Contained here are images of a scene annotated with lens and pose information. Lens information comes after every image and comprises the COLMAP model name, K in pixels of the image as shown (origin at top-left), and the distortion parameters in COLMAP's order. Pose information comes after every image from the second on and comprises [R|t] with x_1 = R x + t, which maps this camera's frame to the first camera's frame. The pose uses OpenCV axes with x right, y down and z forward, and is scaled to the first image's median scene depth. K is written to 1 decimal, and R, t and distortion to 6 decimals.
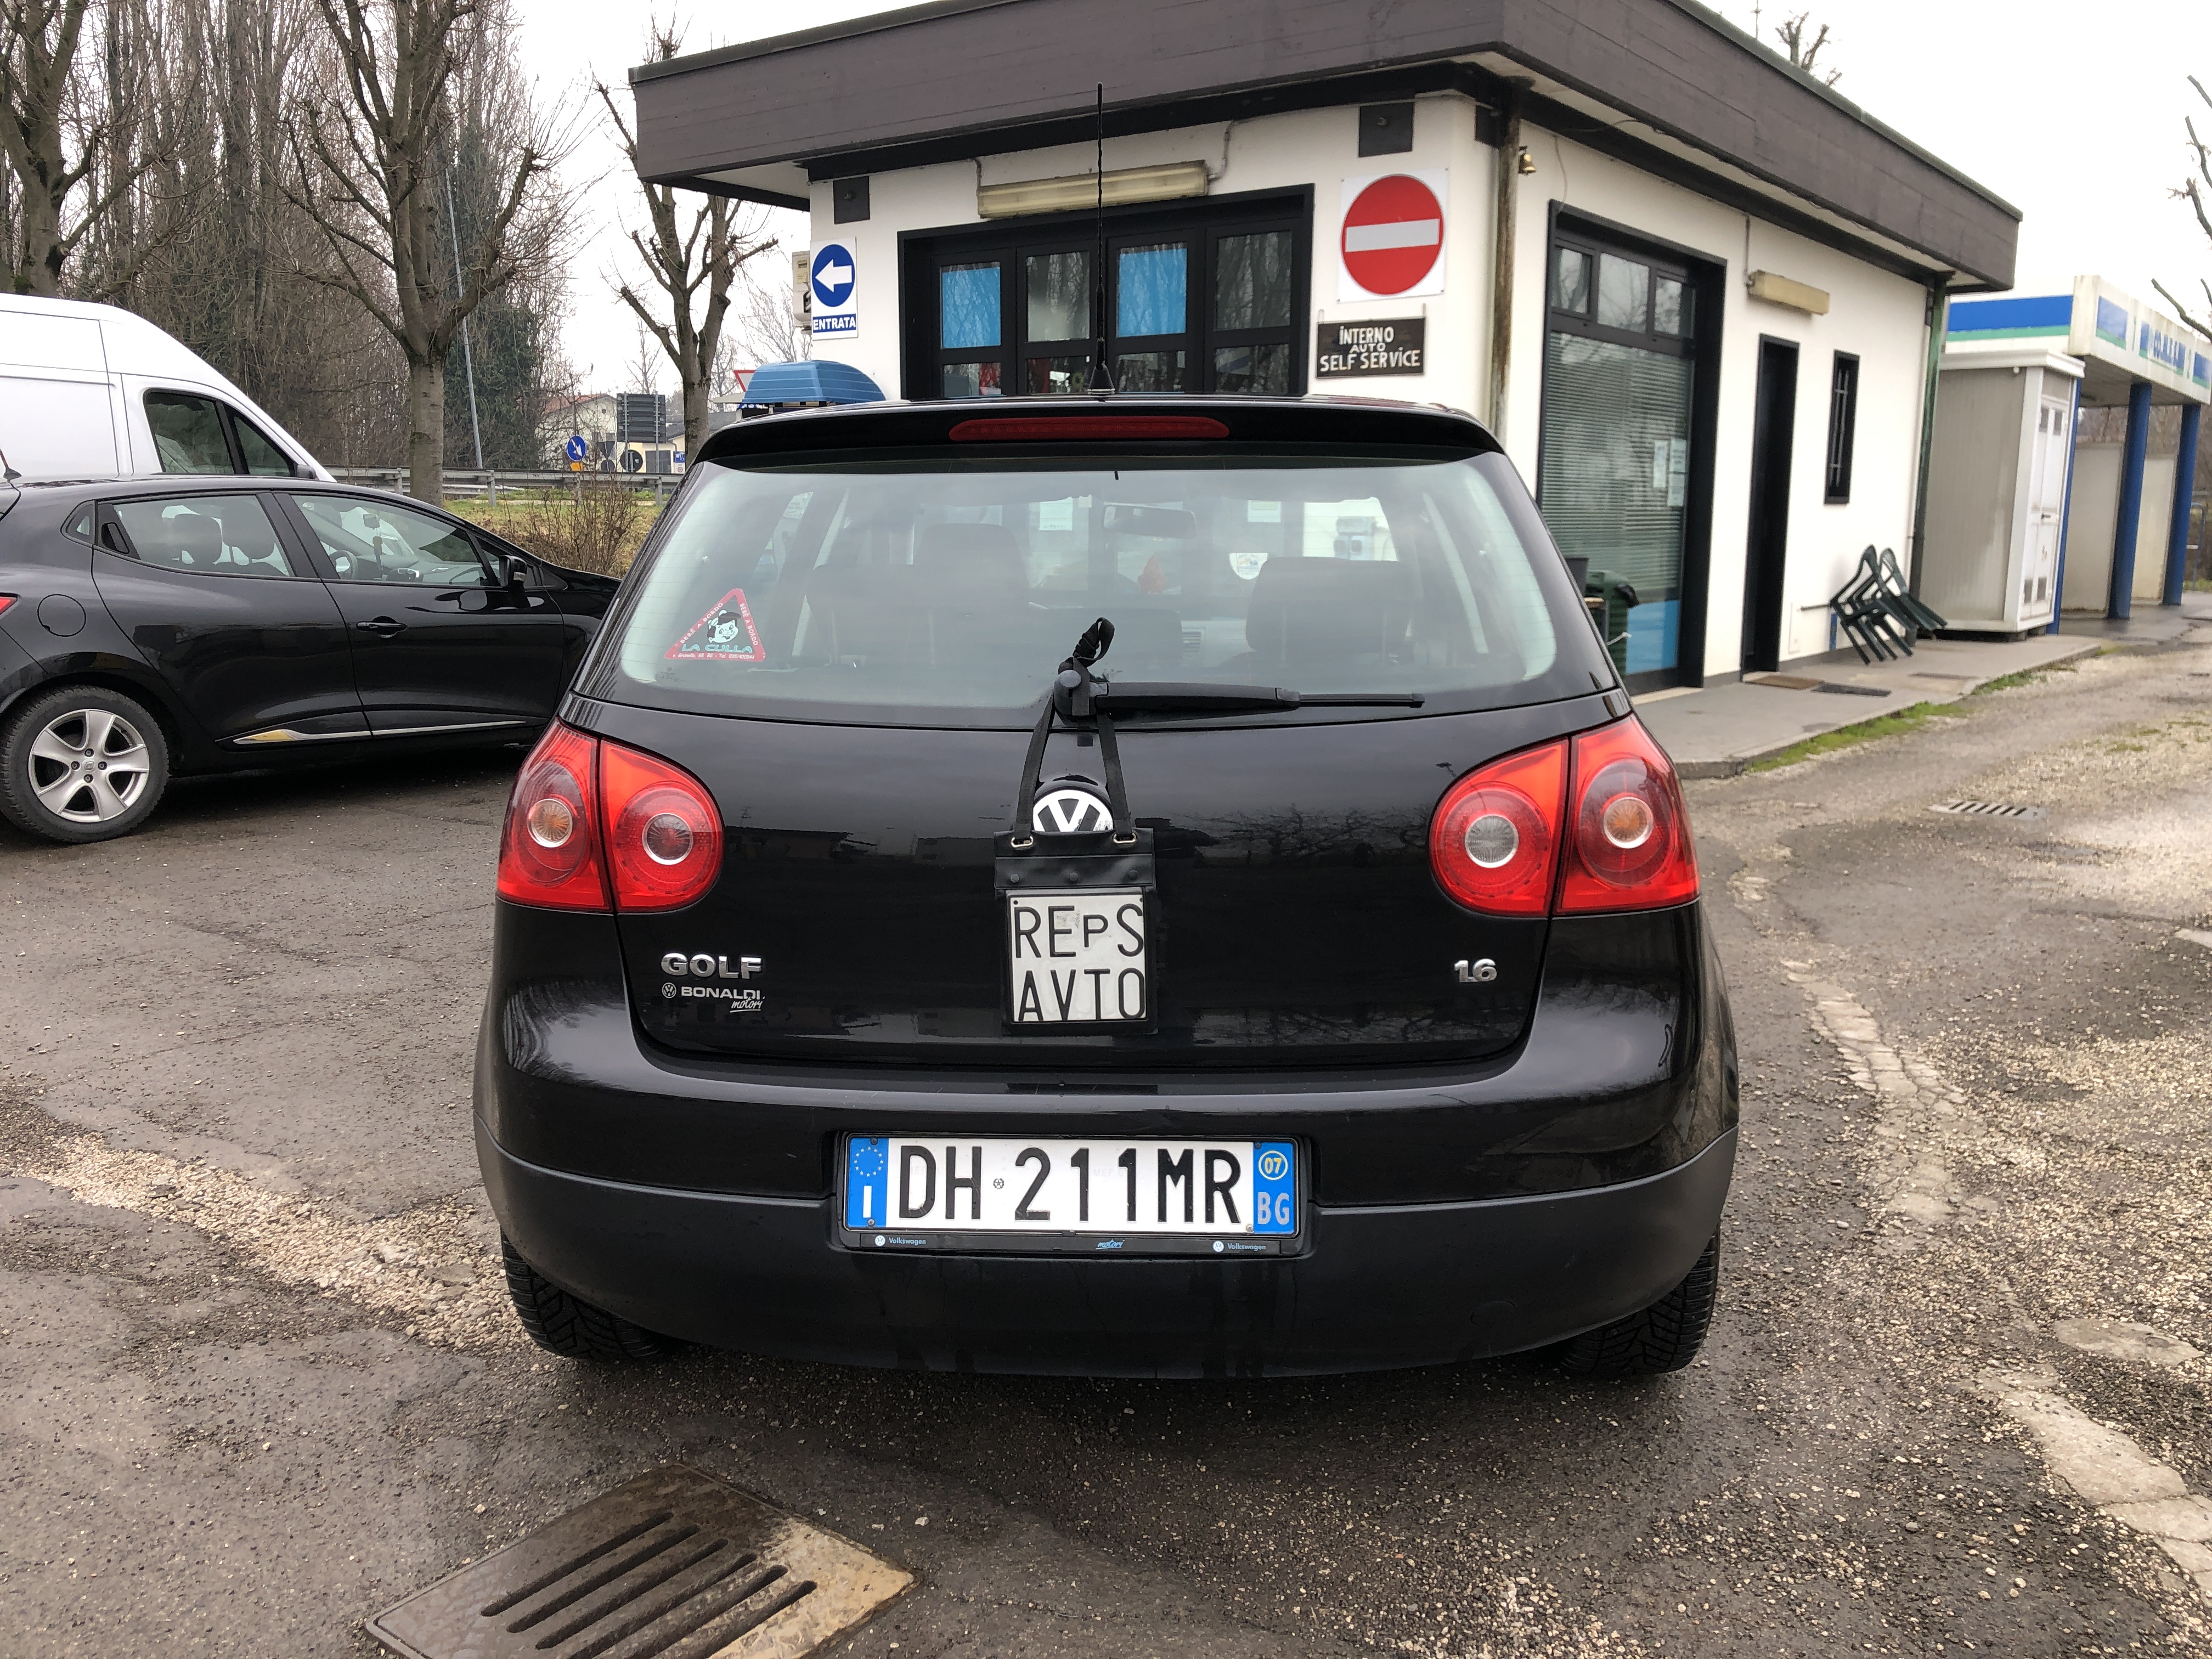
lens RADIAL K [[1810.0, 0, 1099.6], [0, 1810.0, 833.8], [0, 0, 1]] dist [0.009458, 0.007104]
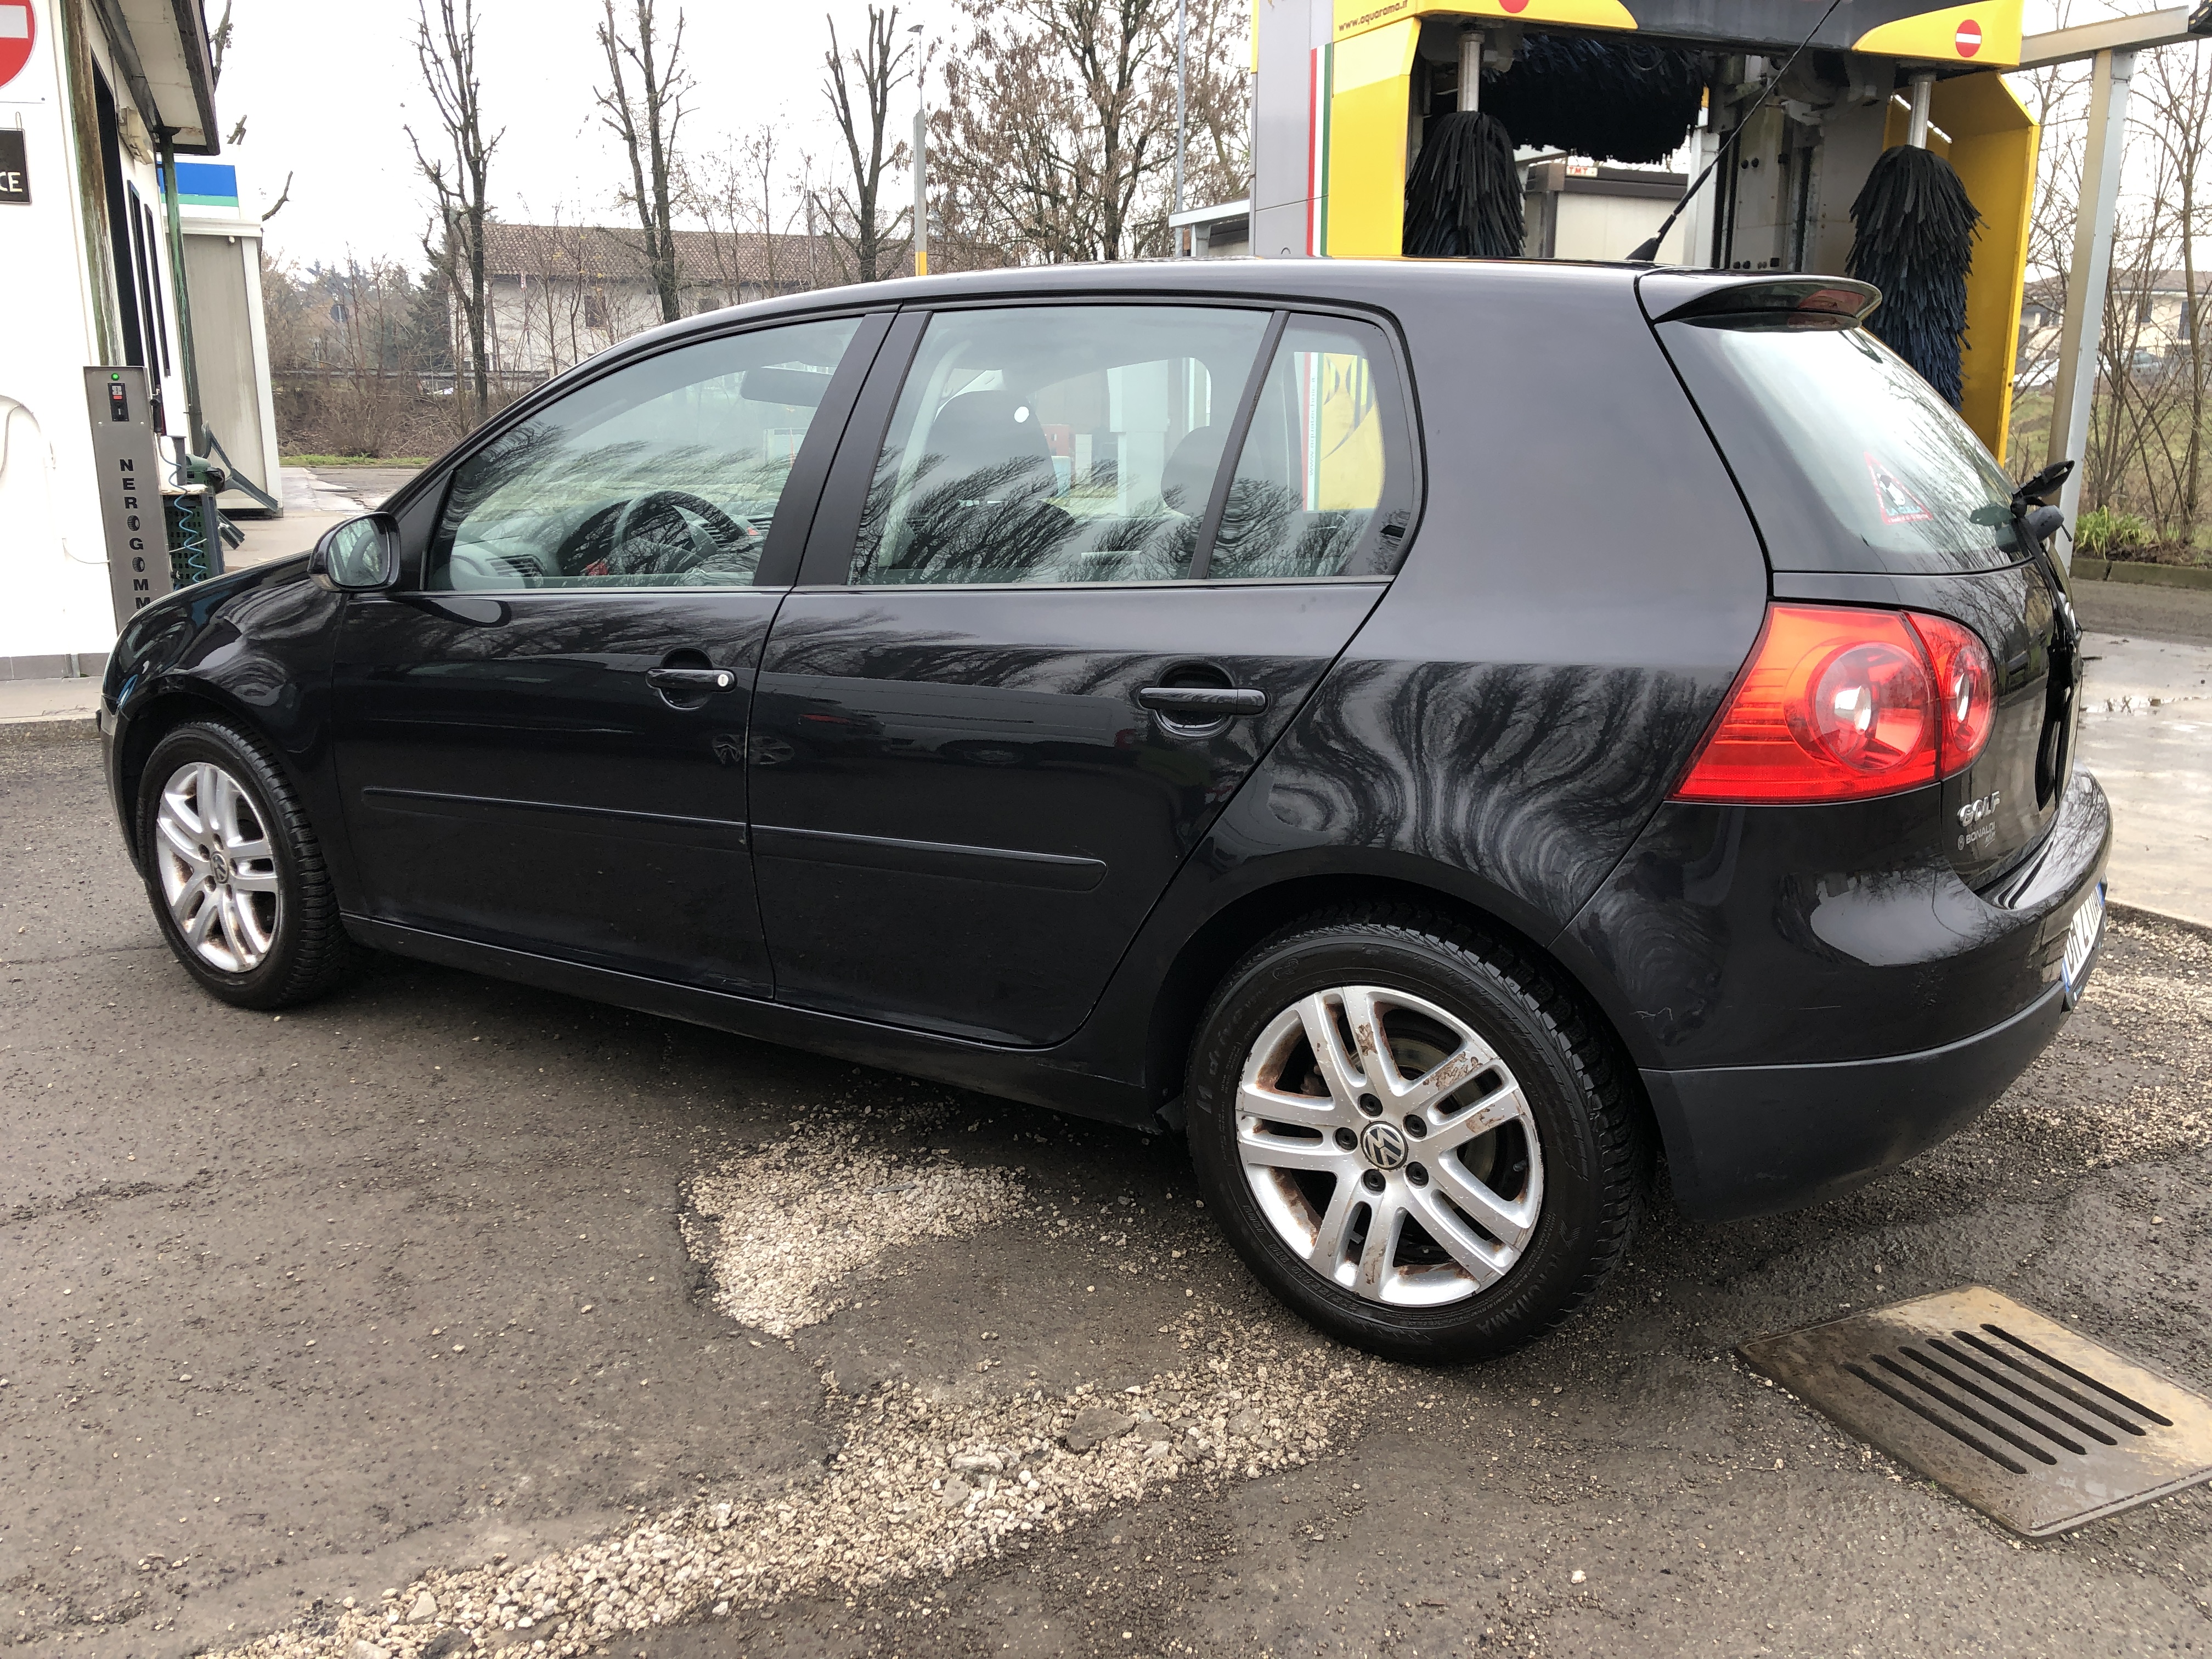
lens RADIAL K [[1806.8, 0, 1106.0], [0, 1806.8, 829.5], [0, 0, 1]] dist [0.011559, -0.004360]
pose [[0.481997, -0.205445, 0.851746, -0.741599], [0.150123, 0.977110, 0.150730, -0.082877], [-0.863216, 0.055215, 0.501806, 0.490142]]
